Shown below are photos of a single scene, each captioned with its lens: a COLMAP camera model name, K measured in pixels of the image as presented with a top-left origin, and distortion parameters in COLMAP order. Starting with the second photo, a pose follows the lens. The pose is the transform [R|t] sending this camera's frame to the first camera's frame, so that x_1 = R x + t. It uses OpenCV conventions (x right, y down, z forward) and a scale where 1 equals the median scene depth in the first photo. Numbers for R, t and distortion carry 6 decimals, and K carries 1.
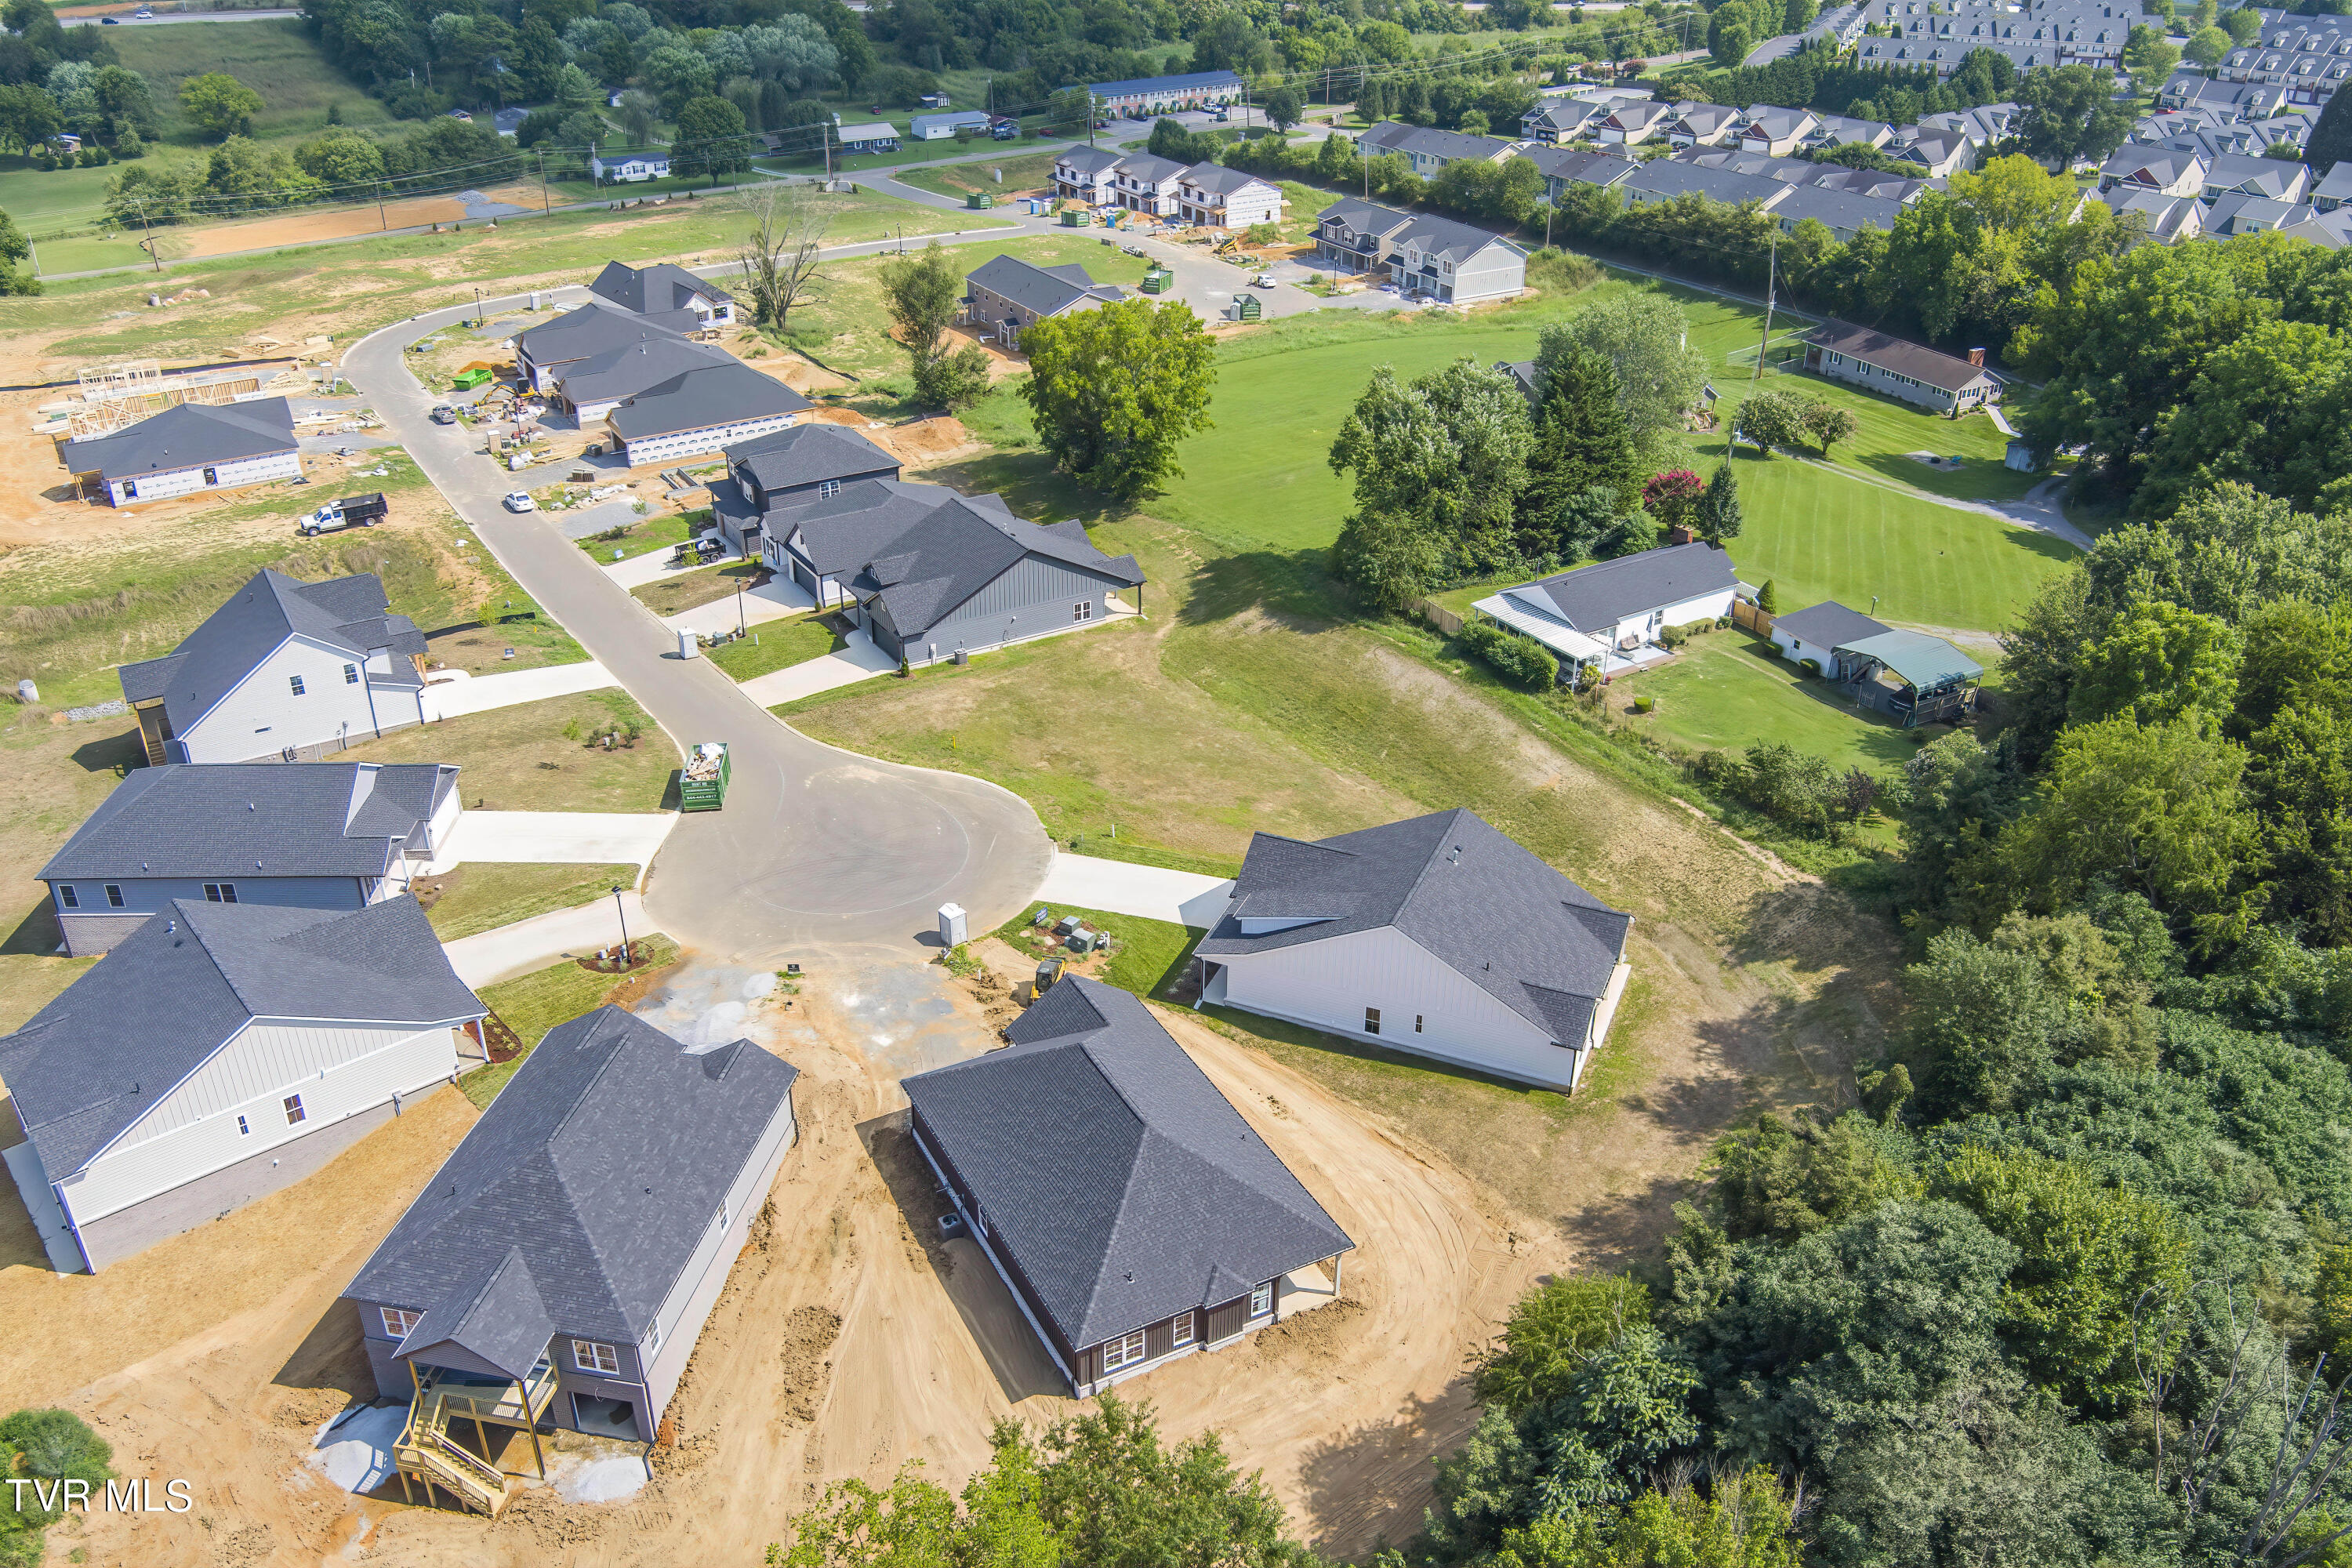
lens RADIAL K [[1911.0, 0, 1176.0], [0, 1911.0, 784.0], [0, 0, 1]] dist [-0.070053, 0.001111]
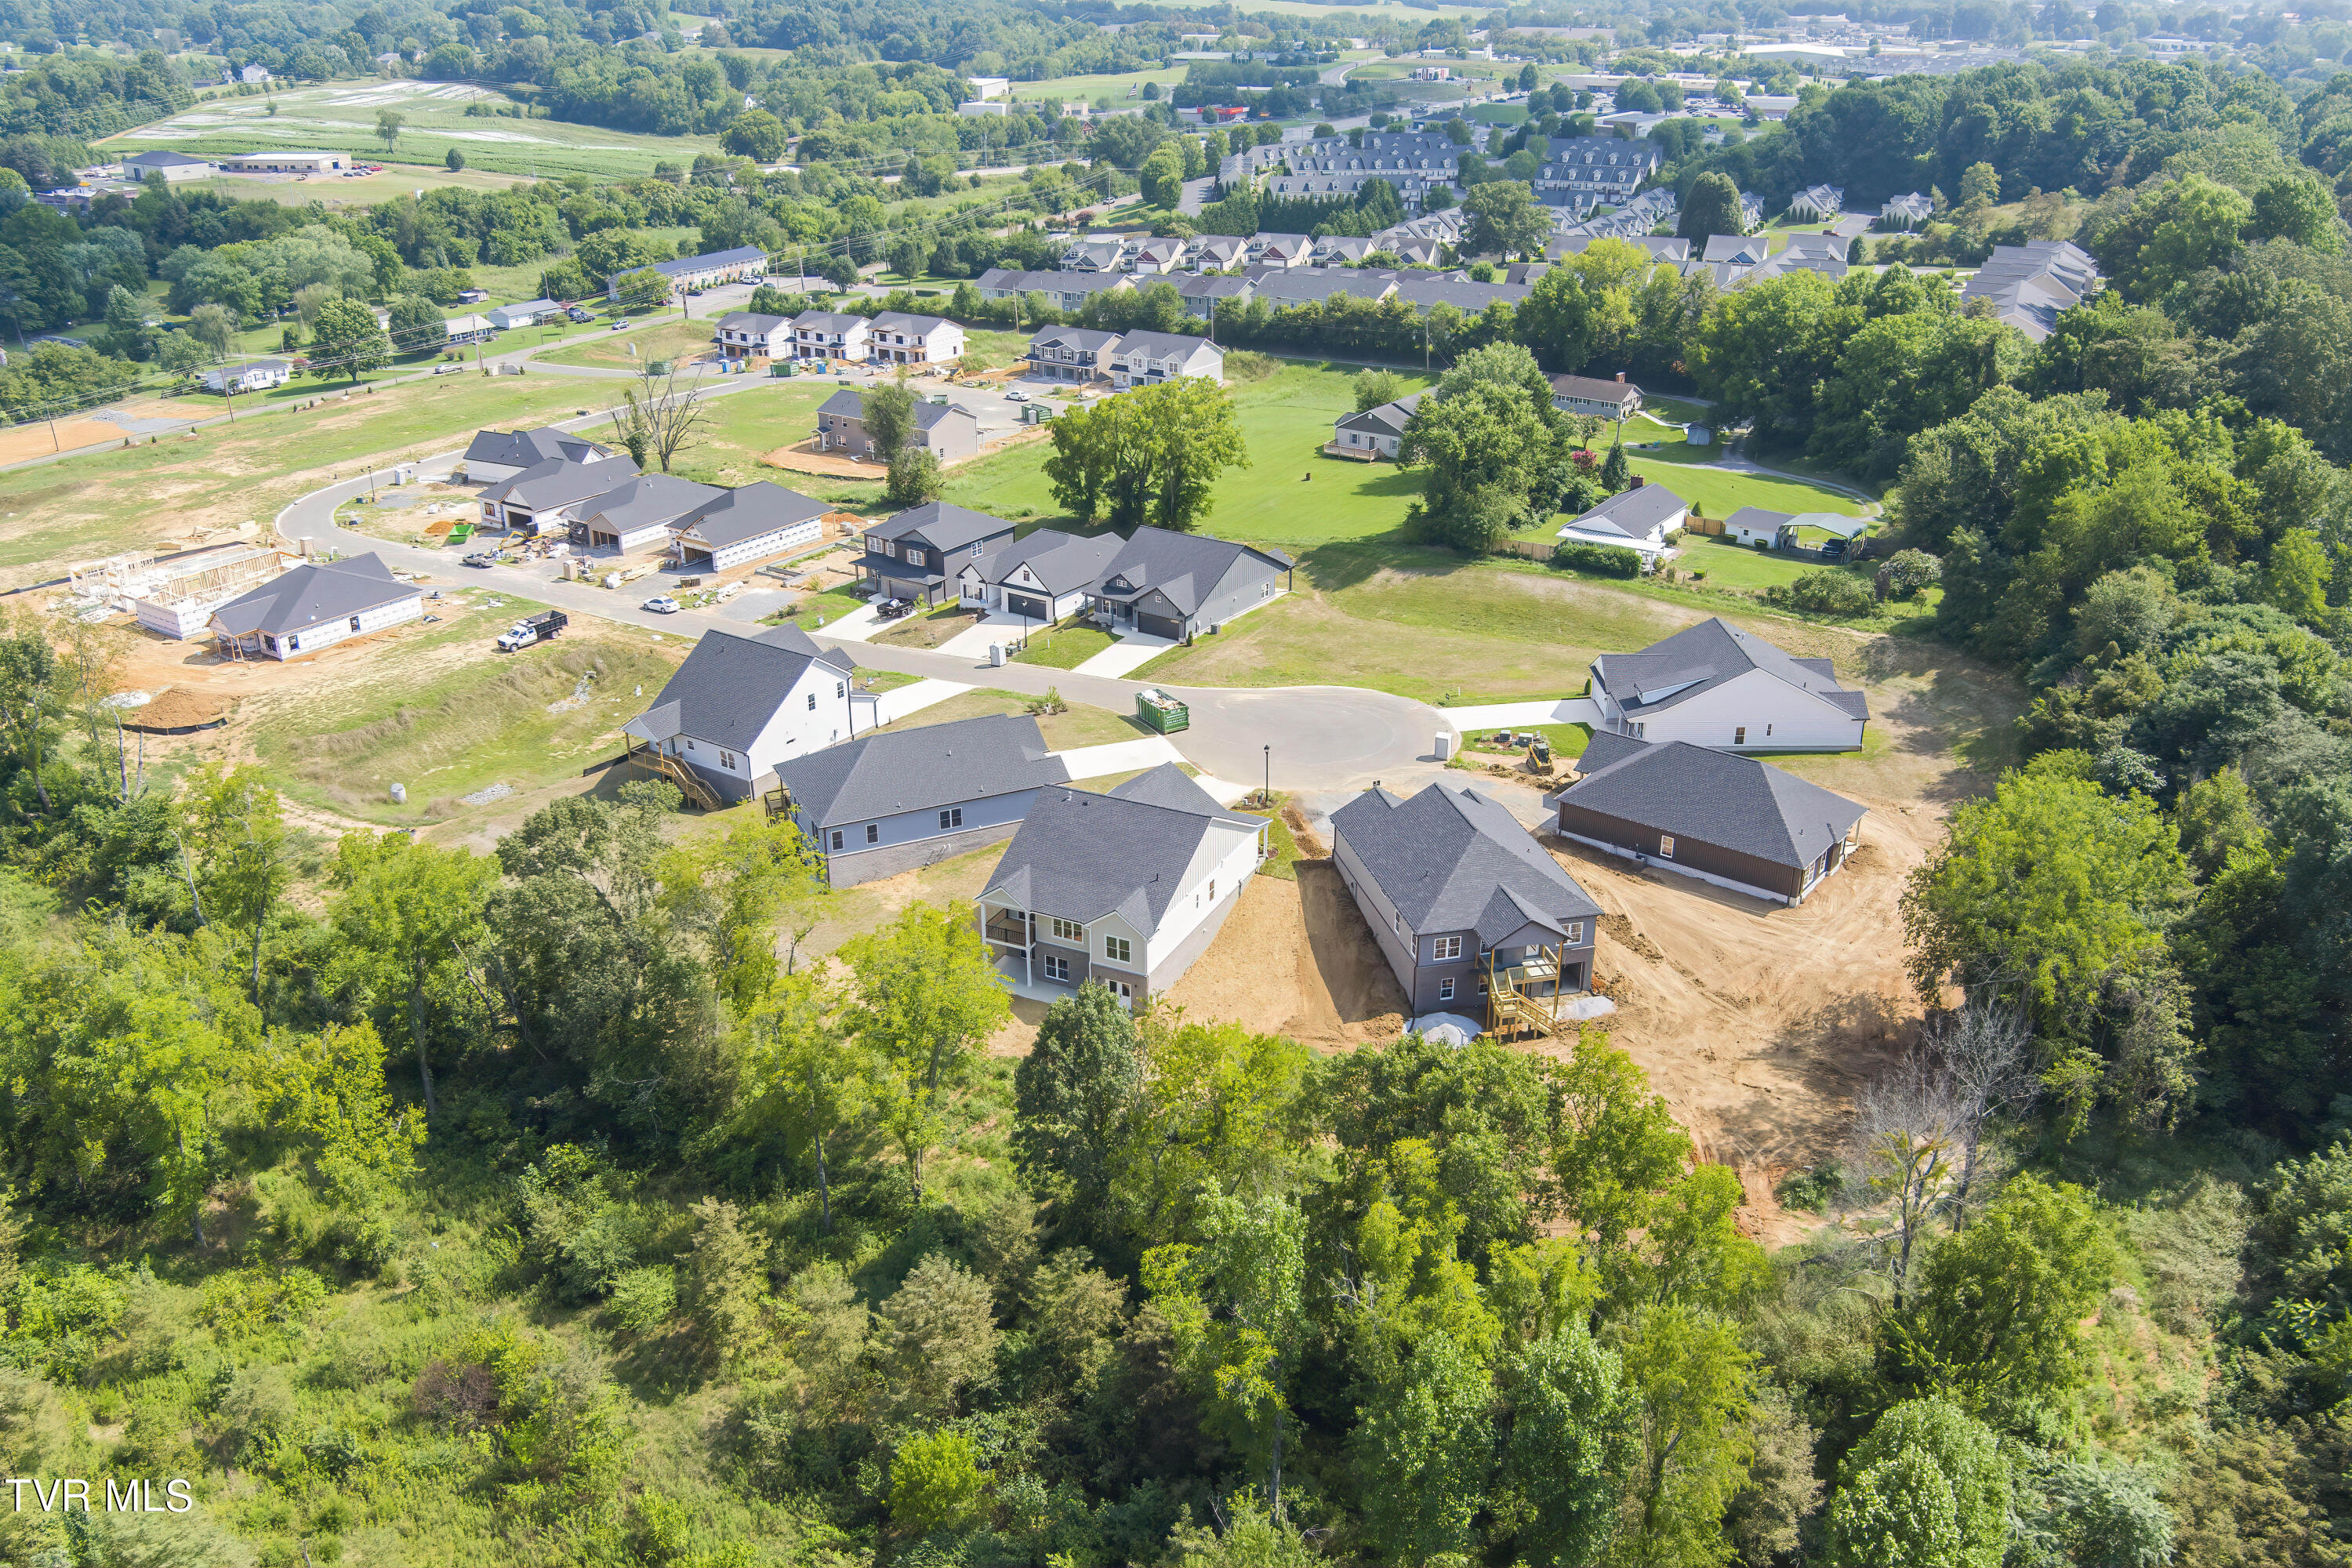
lens RADIAL K [[1911.0, 0, 1176.0], [0, 1911.0, 784.0], [0, 0, 1]] dist [-0.070053, 0.001111]
pose [[0.915825, -0.170217, 0.363717, -0.571210], [0.200883, 0.978443, -0.047911, 0.088540], [-0.347721, 0.116942, 0.930277, -0.209101]]
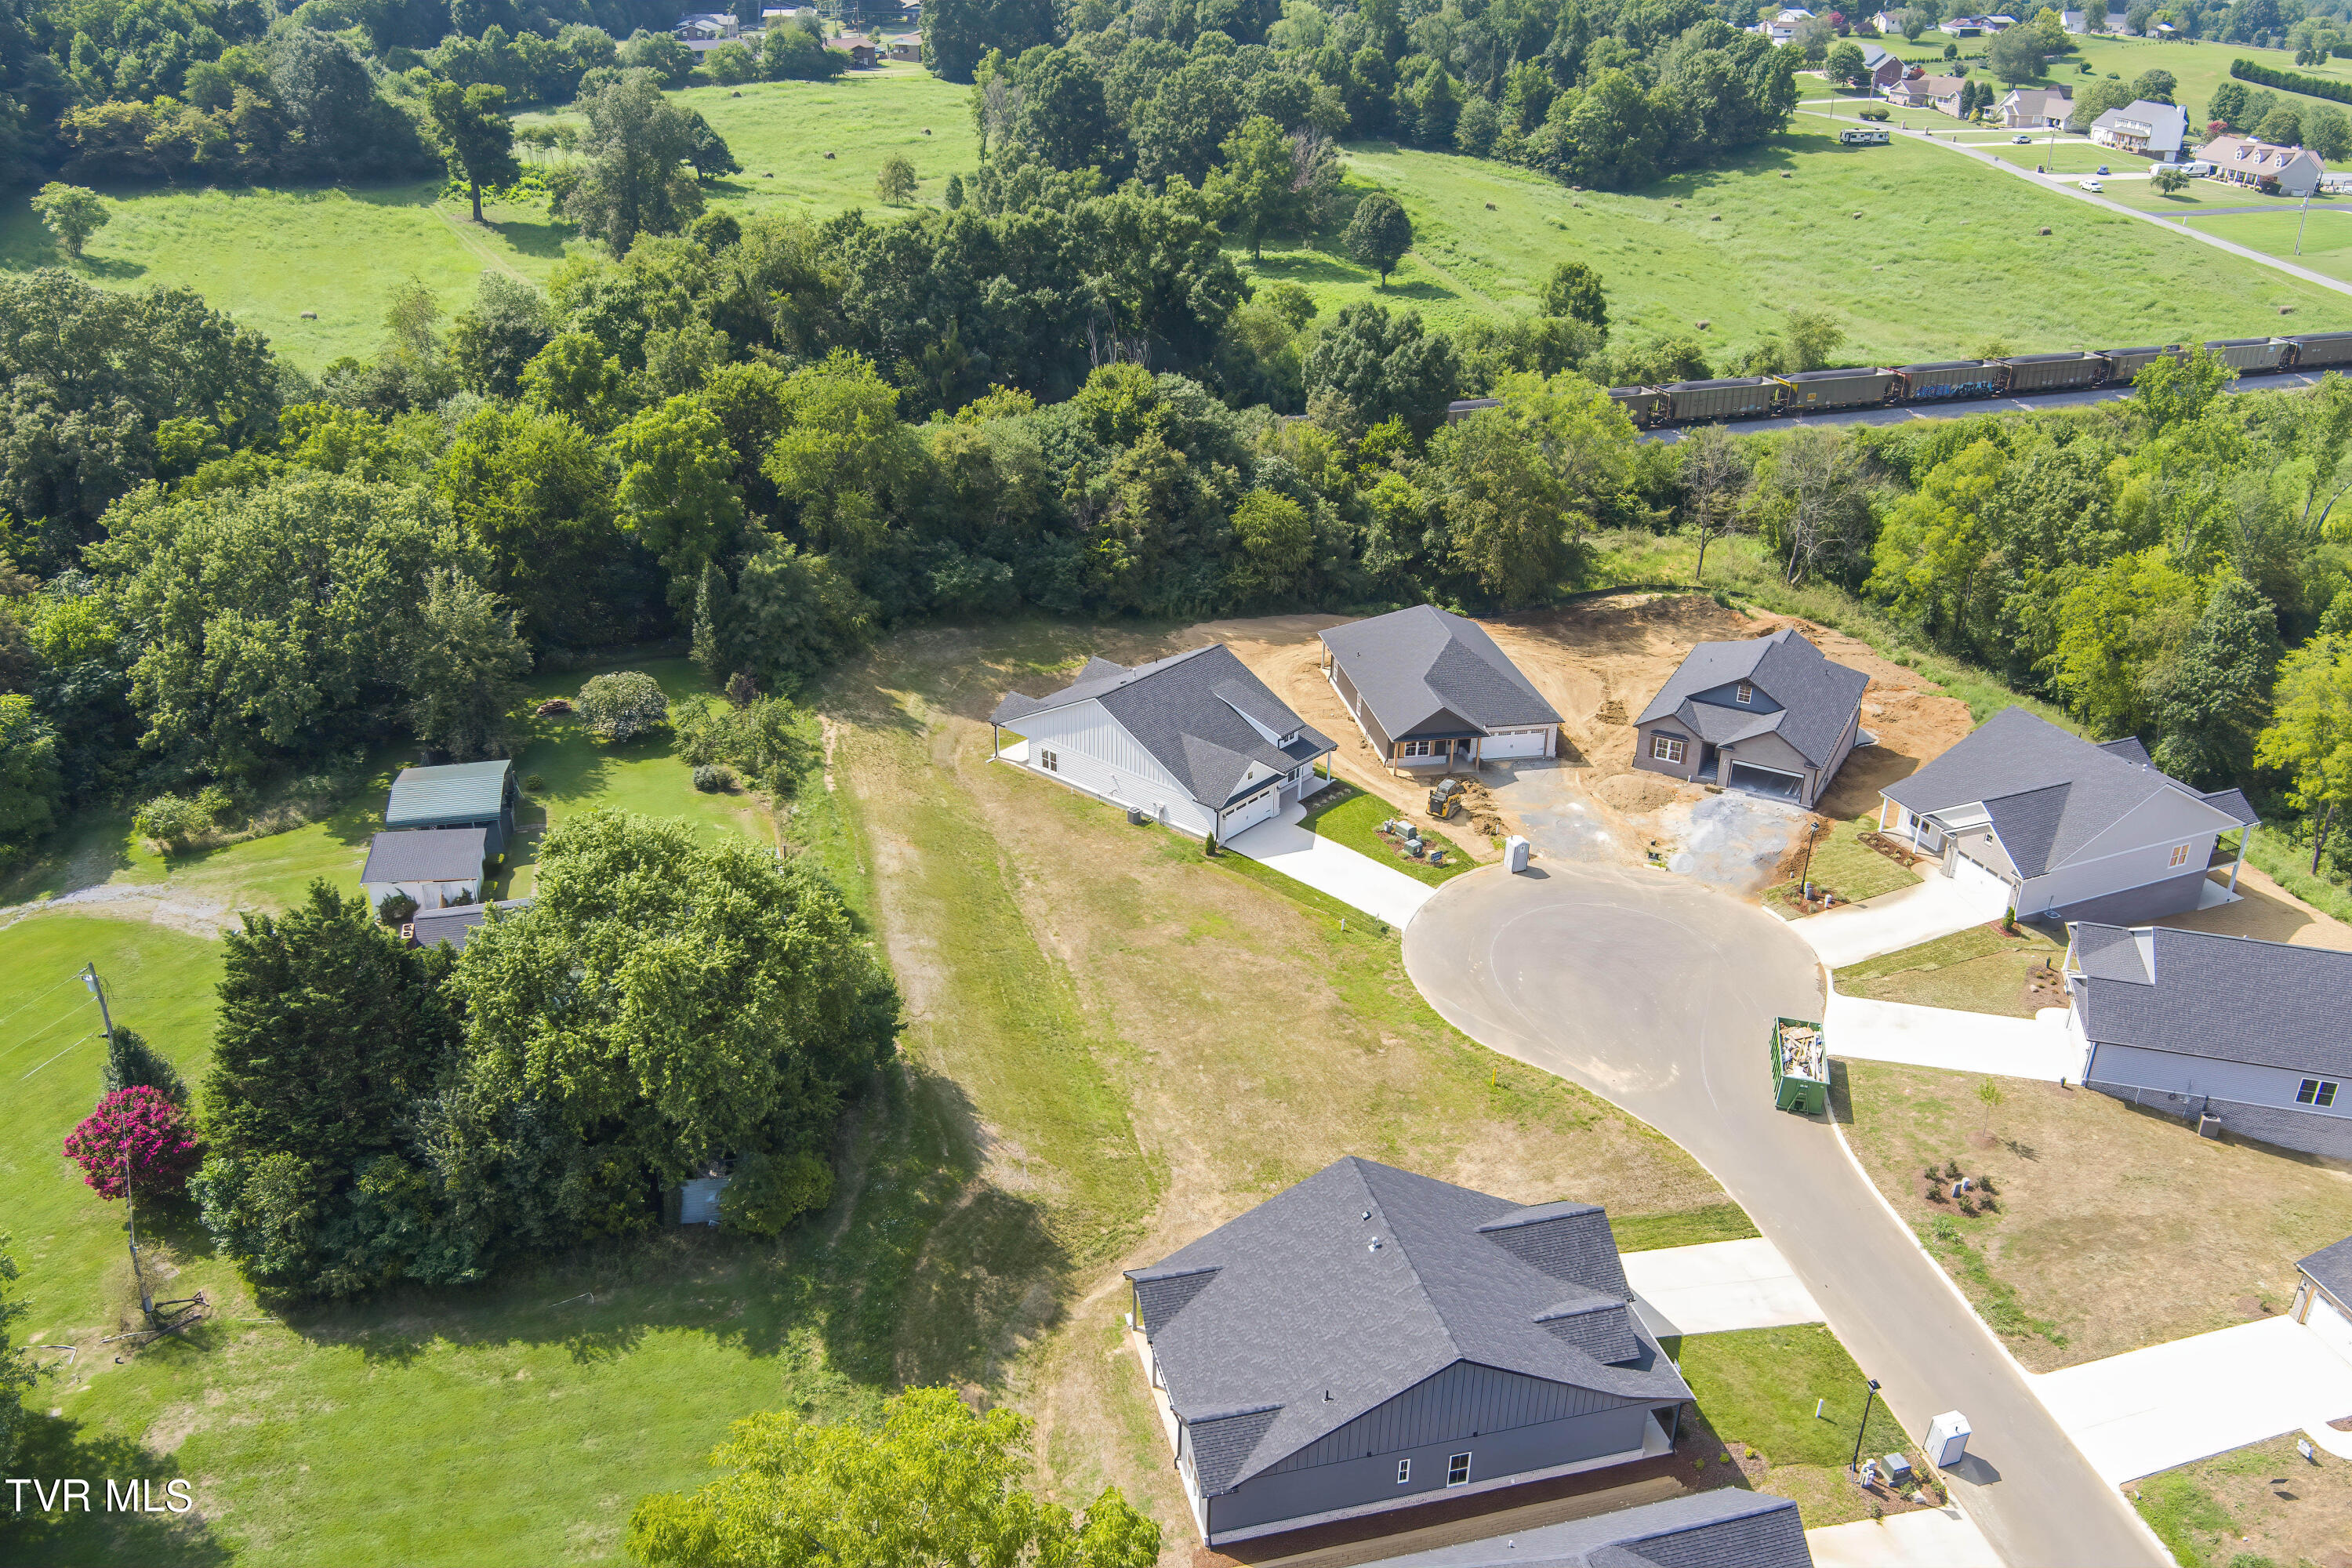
lens RADIAL K [[1911.0, 0, 1176.0], [0, 1911.0, 784.0], [0, 0, 1]] dist [-0.070053, 0.001111]
pose [[-0.954653, -0.142939, 0.261162, -0.142193], [0.126507, 0.599317, 0.790453, -0.579012], [-0.269505, 0.787647, -0.554057, 1.099532]]
